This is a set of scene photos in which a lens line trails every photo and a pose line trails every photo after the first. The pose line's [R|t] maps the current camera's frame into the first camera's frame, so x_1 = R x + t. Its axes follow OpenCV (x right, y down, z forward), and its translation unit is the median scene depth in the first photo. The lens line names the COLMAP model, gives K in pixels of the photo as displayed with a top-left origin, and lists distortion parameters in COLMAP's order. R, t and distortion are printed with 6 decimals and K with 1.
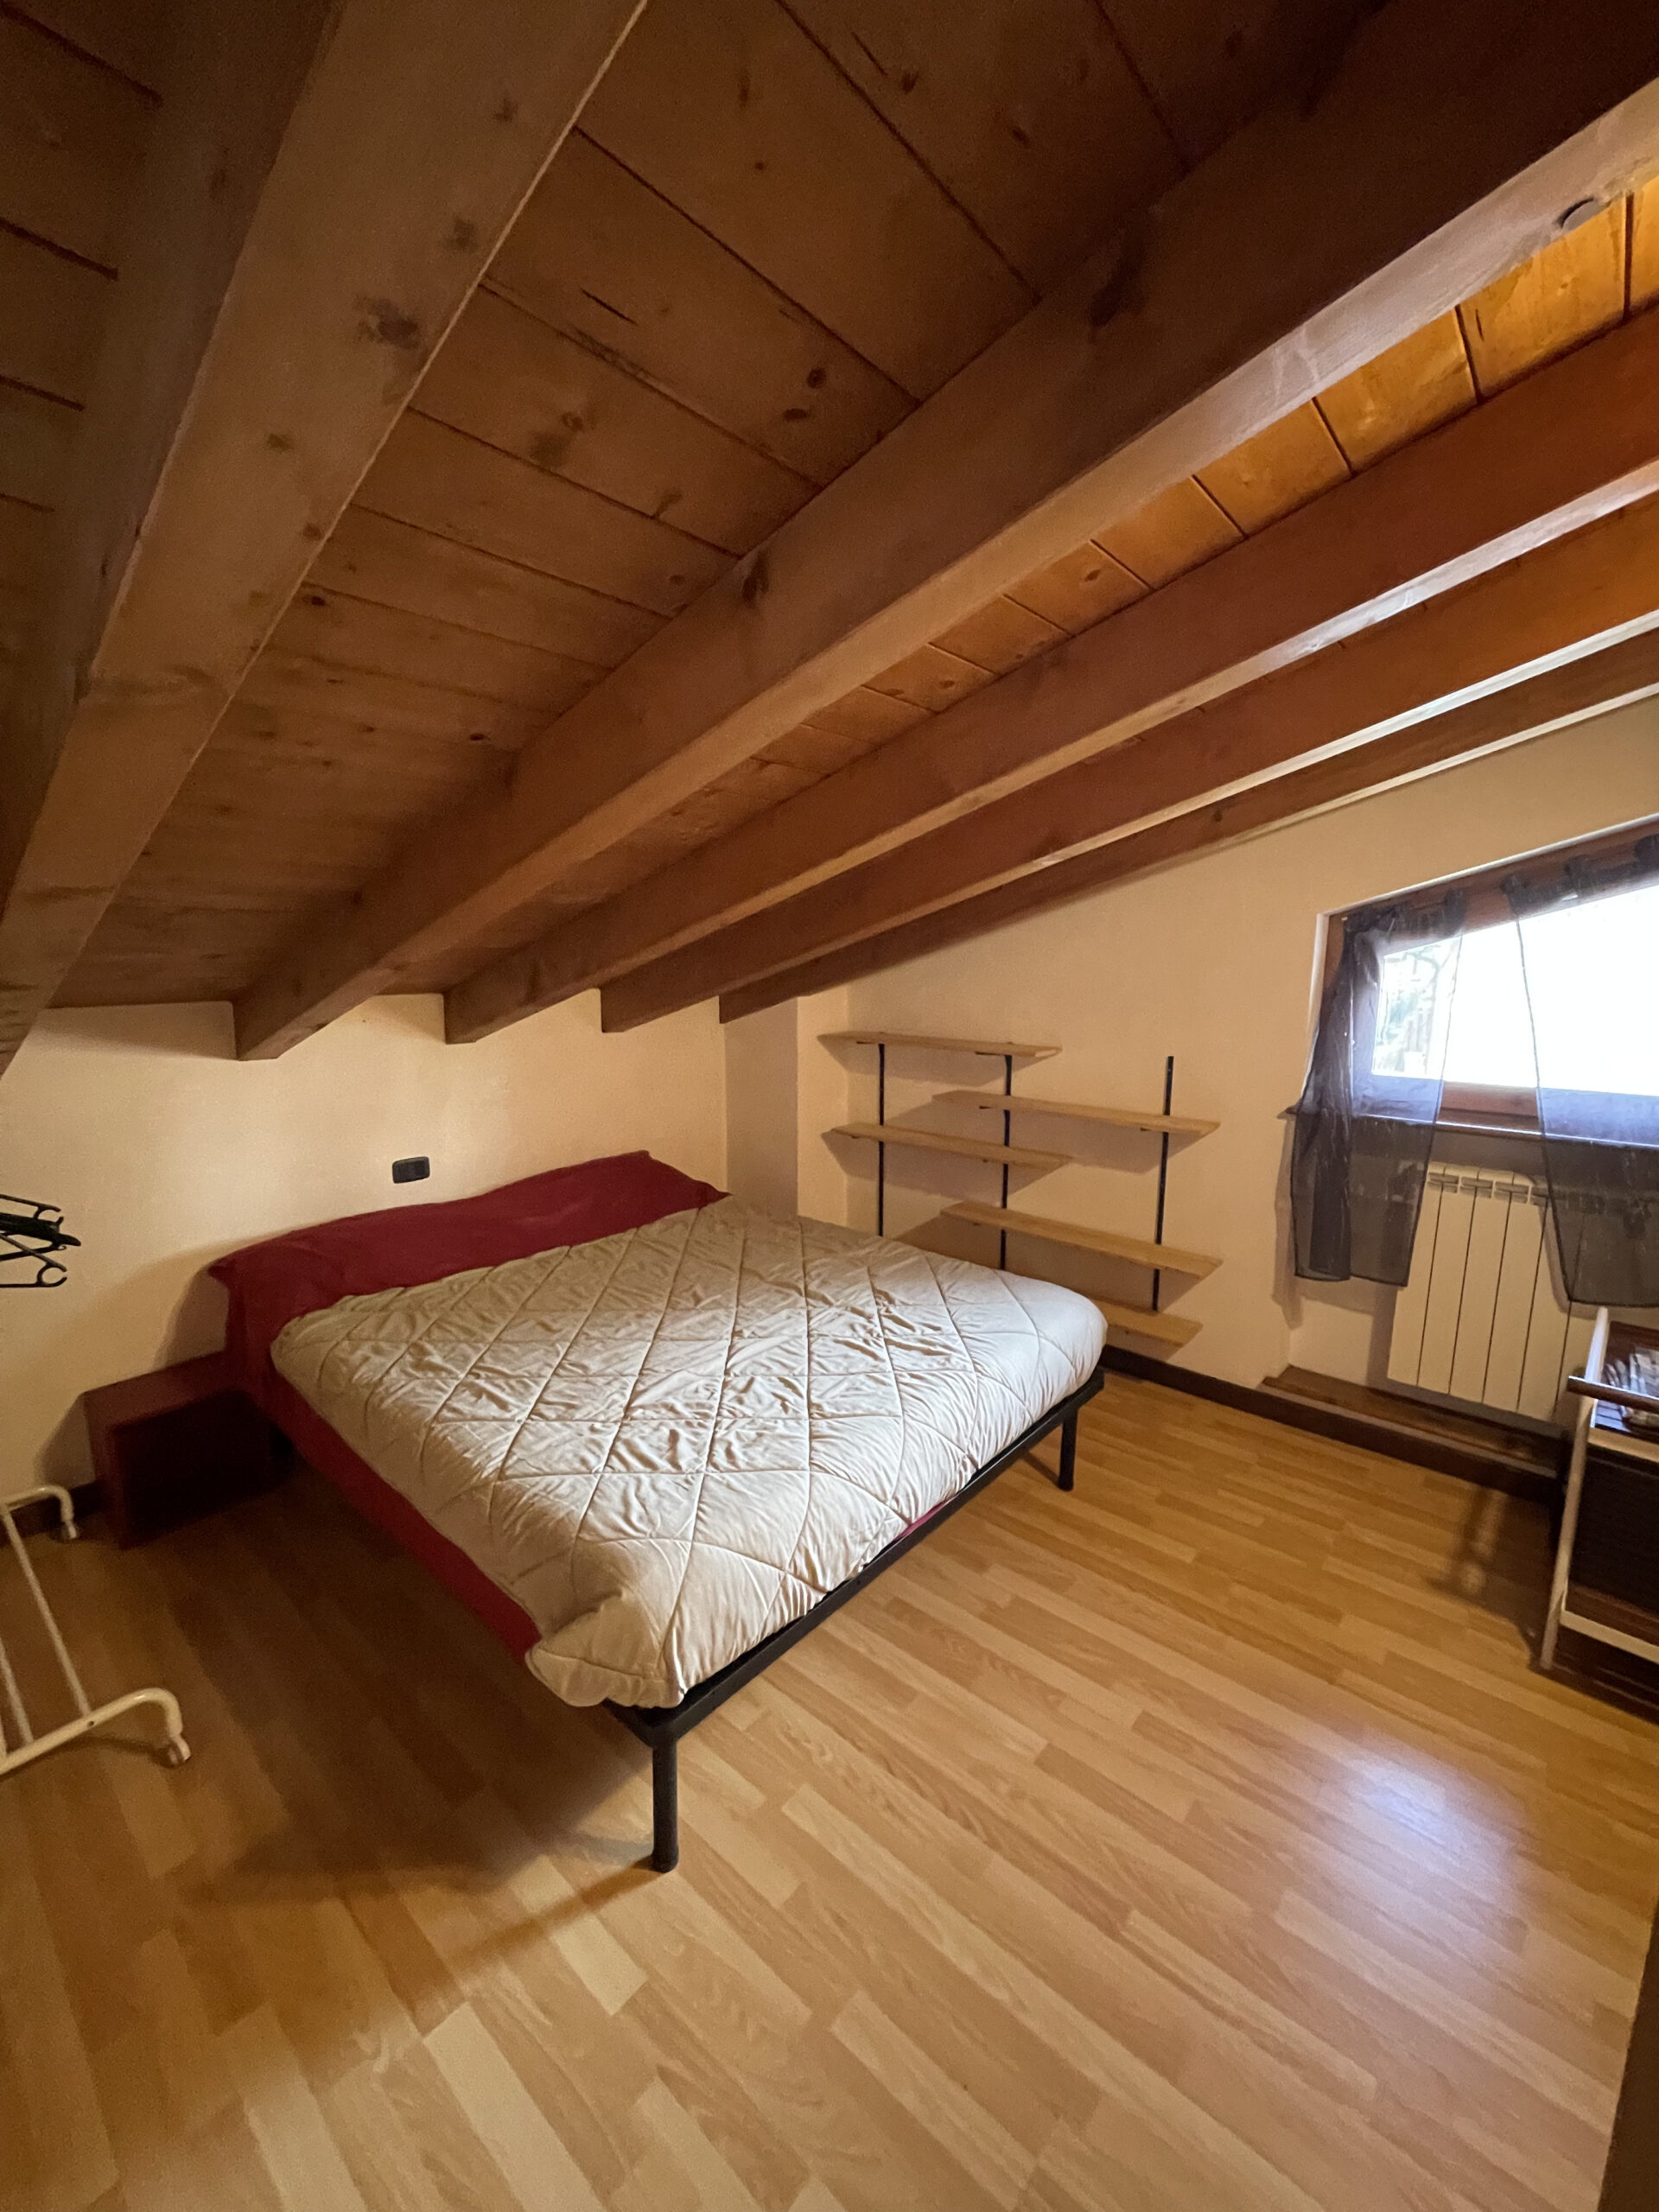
lens RADIAL K [[895.3, 0, 831.4], [0, 895.3, 1109.4], [0, 0, 1]] dist [-0.000068, -0.000224]
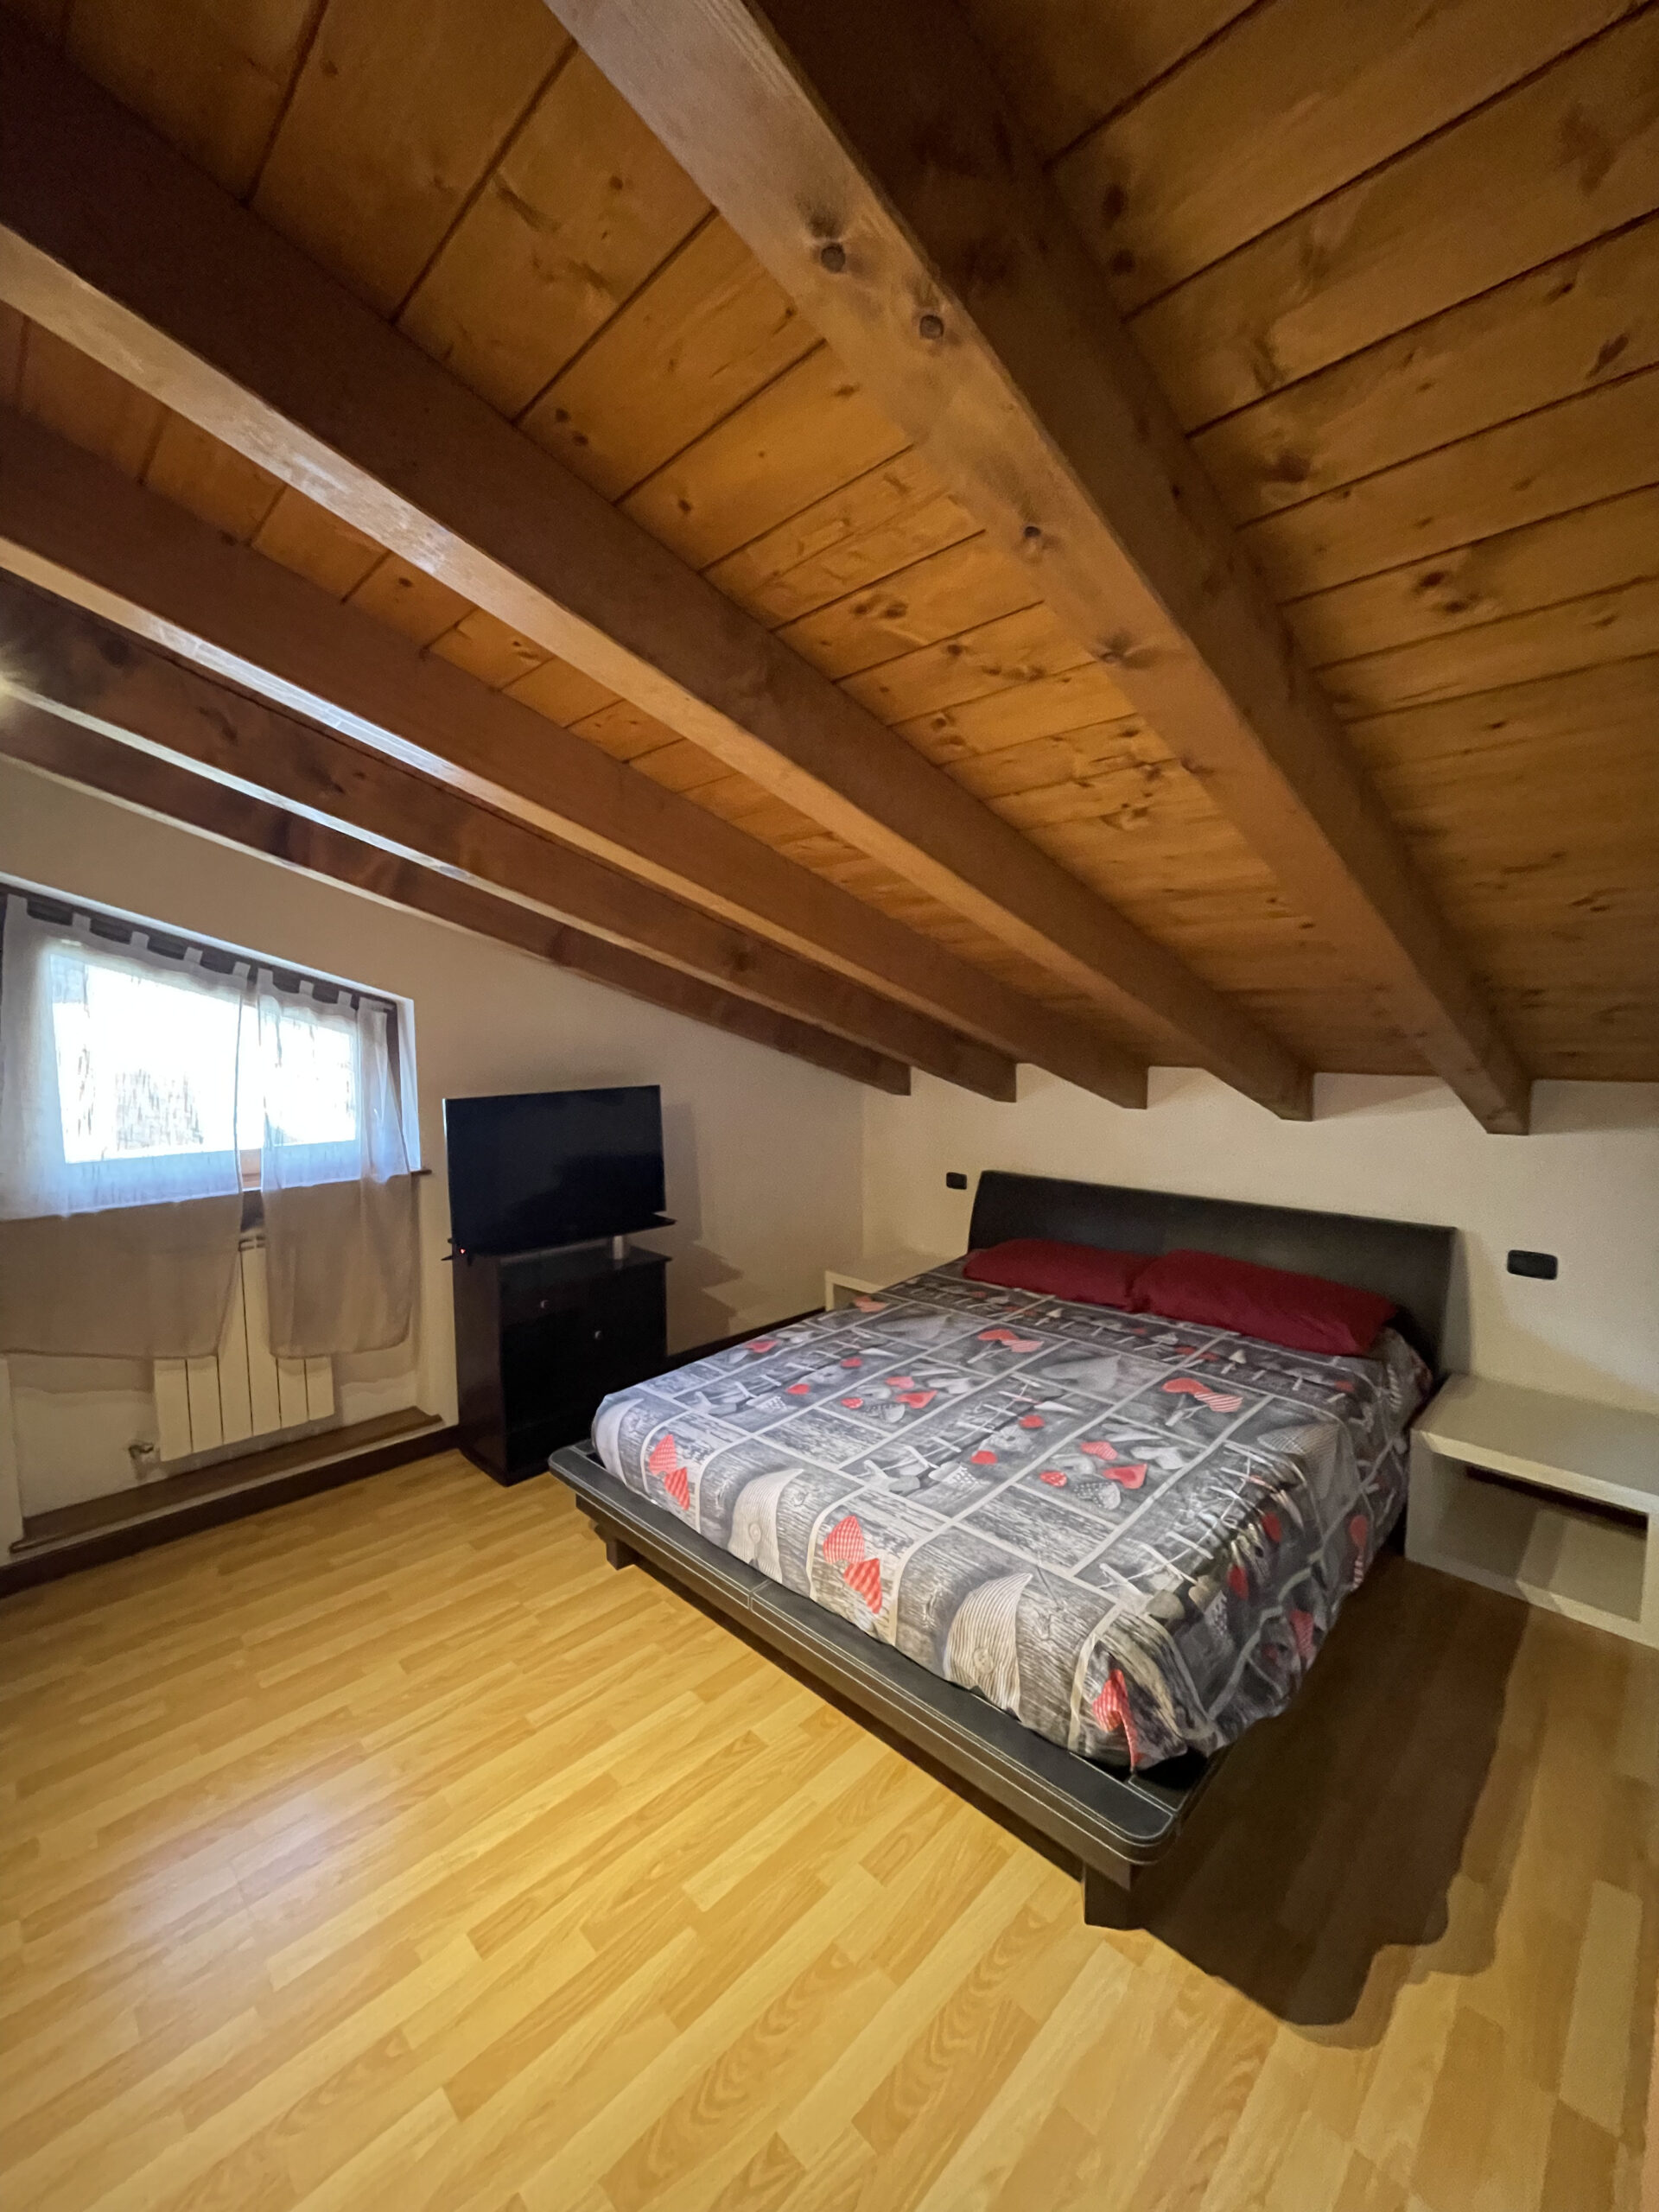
lens RADIAL K [[895.3, 0, 831.2], [0, 895.3, 1103.3], [0, 0, 1]] dist [-0.000068, -0.000224]
pose [[0.078603, -0.118030, 0.989894, -0.149523], [0.149058, 0.983196, 0.105395, -0.039034], [-0.985699, 0.139267, 0.094876, 0.229918]]
